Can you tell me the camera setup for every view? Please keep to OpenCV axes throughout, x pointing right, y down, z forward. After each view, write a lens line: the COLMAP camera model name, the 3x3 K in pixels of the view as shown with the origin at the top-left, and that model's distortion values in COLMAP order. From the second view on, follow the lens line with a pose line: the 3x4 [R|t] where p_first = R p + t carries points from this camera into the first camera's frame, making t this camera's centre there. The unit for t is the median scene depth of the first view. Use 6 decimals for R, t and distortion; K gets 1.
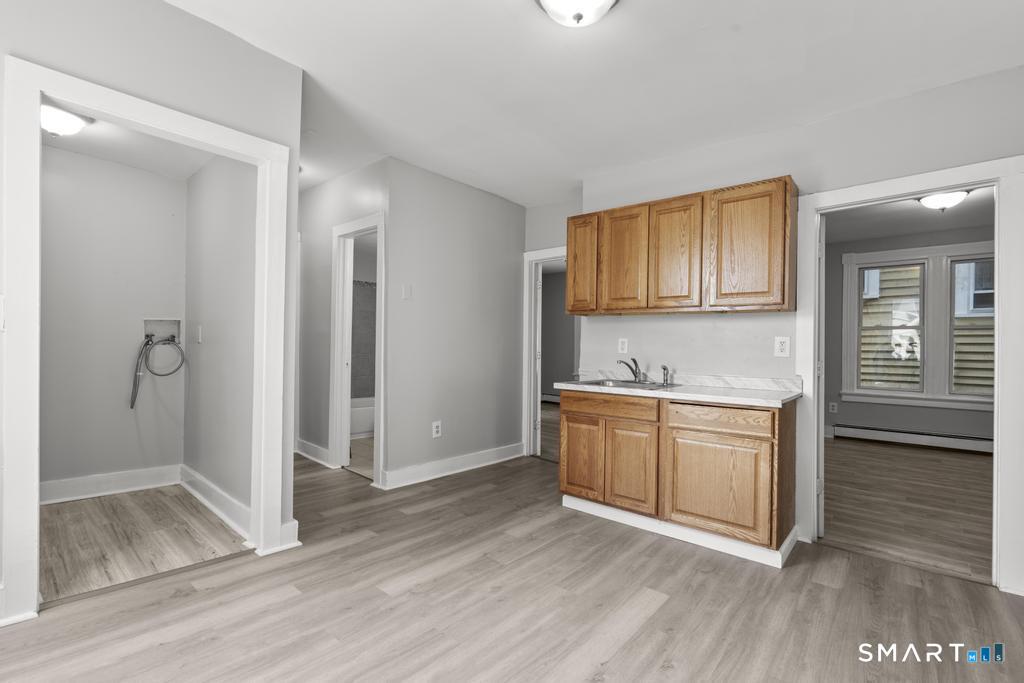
lens RADIAL K [[457.0, 0, 509.6], [0, 457.0, 343.0], [0, 0, 1]] dist [-0.002936, 0.000822]
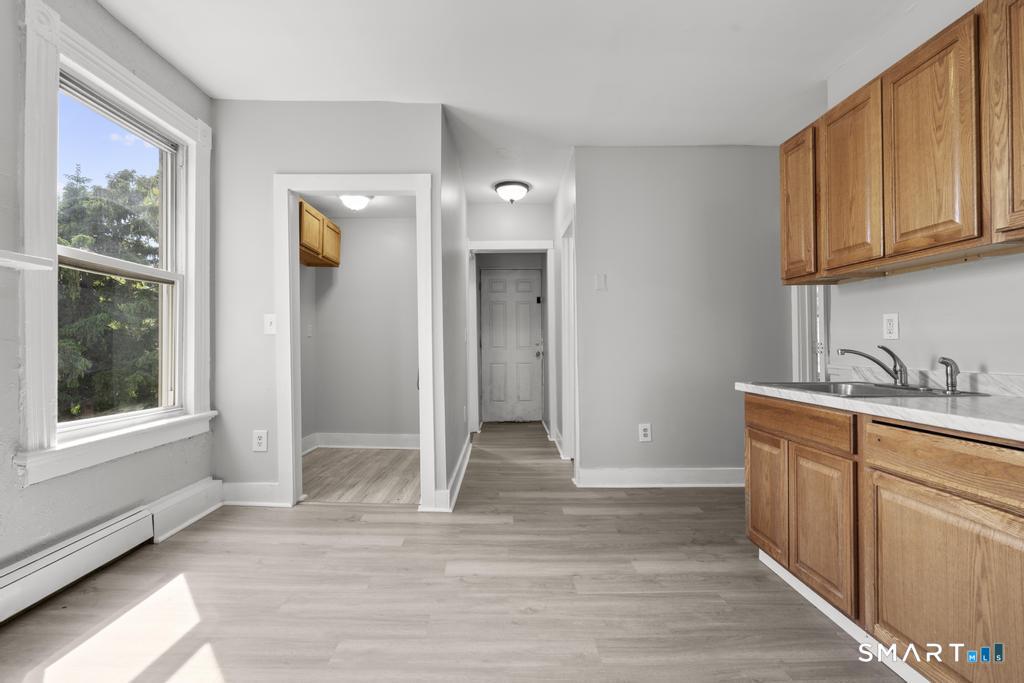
lens RADIAL K [[457.0, 0, 509.6], [0, 457.0, 343.0], [0, 0, 1]] dist [-0.002936, 0.000822]
pose [[0.673015, -0.027861, -0.739104, 0.453649], [0.024347, 0.999583, -0.015509, 0.032254], [0.739228, -0.007557, 0.673413, 0.295951]]
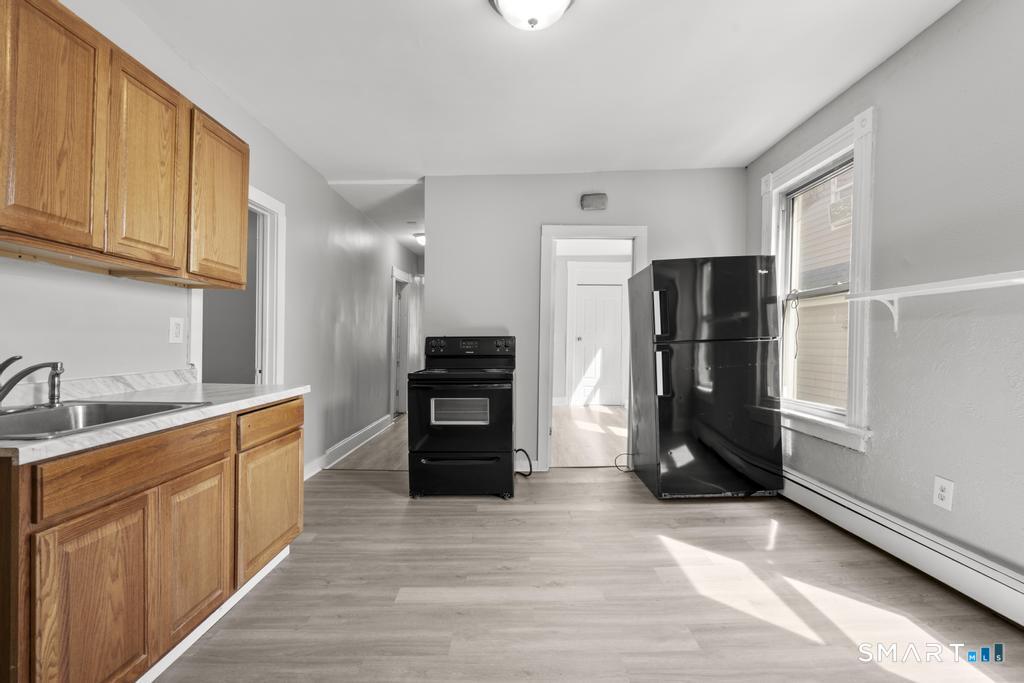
lens RADIAL K [[463.8, 0, 509.6], [0, 463.8, 345.4], [0, 0, 1]] dist [-0.003699, 0.000923]
pose [[-0.649786, -0.032724, 0.759413, -0.411516], [-0.031206, 0.999379, 0.016363, 0.002624], [-0.759477, -0.013066, -0.650403, 1.106301]]
